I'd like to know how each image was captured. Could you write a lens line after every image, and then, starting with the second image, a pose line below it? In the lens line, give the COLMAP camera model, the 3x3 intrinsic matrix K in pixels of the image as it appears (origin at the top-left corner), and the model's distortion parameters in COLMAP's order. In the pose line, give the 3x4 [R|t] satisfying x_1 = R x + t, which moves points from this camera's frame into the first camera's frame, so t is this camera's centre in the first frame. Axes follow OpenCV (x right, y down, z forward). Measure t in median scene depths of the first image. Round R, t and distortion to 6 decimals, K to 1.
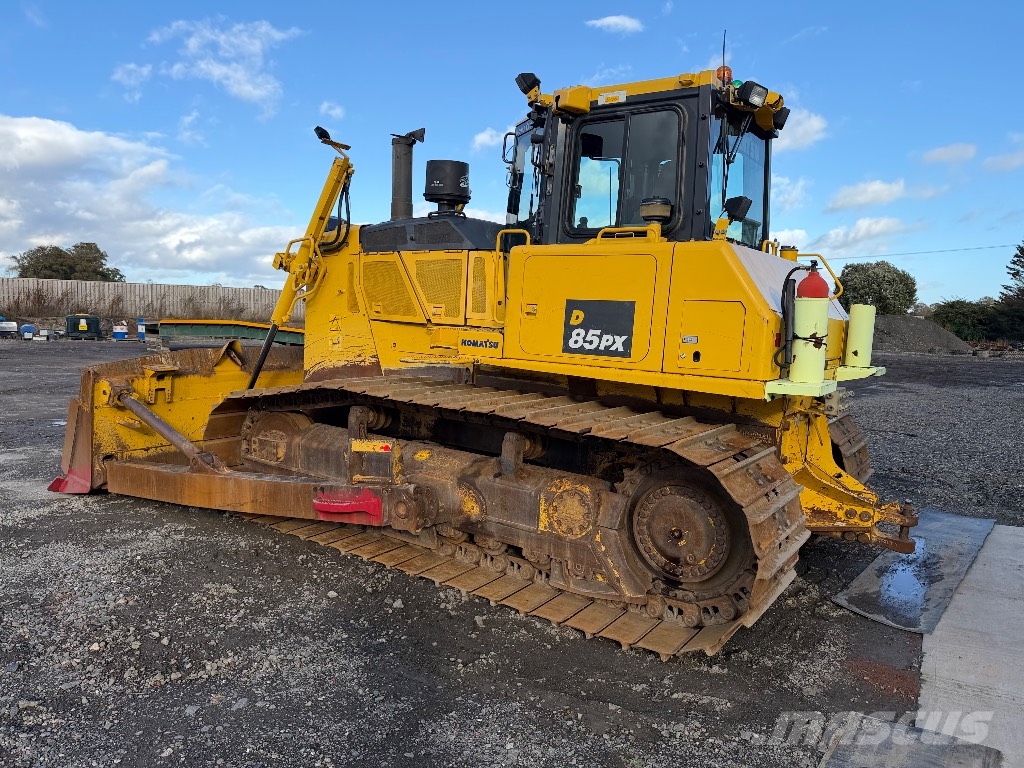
lens RADIAL K [[715.9, 0, 512.7], [0, 715.9, 385.8], [0, 0, 1]] dist [0.068122, -0.097055]
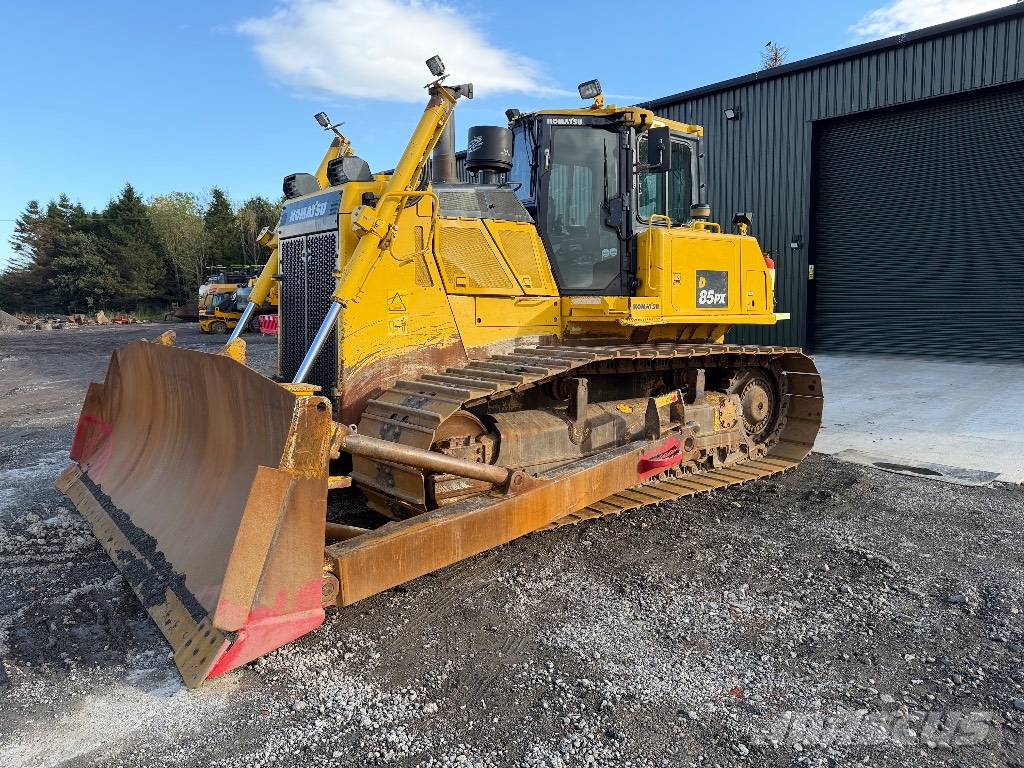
lens RADIAL K [[717.6, 0, 508.9], [0, 717.6, 384.7], [0, 0, 1]] dist [0.068843, -0.113109]
pose [[0.286574, -0.147516, 0.946633, -1.358050], [0.116510, 0.986107, 0.118396, -0.104427], [-0.950947, 0.076363, 0.299780, 0.903380]]
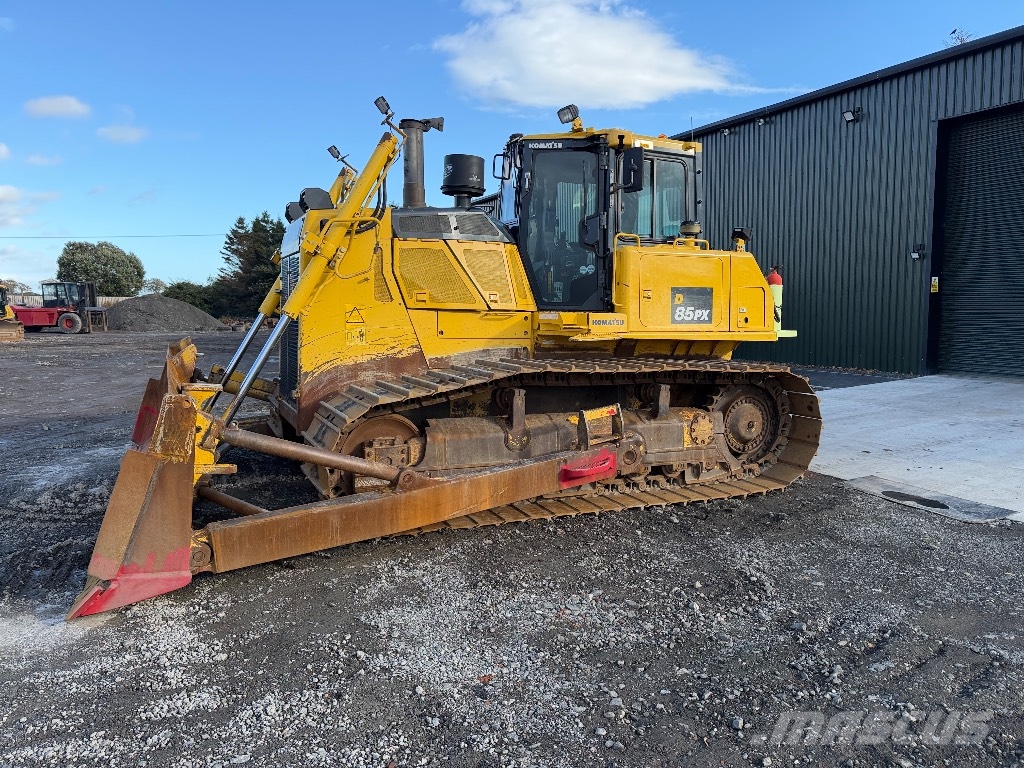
lens RADIAL K [[715.9, 0, 512.7], [0, 715.9, 385.8], [0, 0, 1]] dist [0.068122, -0.097055]
pose [[0.498301, -0.124786, 0.857977, -1.286452], [0.103288, 0.991085, 0.084157, -0.074727], [-0.860830, 0.046683, 0.506747, 0.531464]]
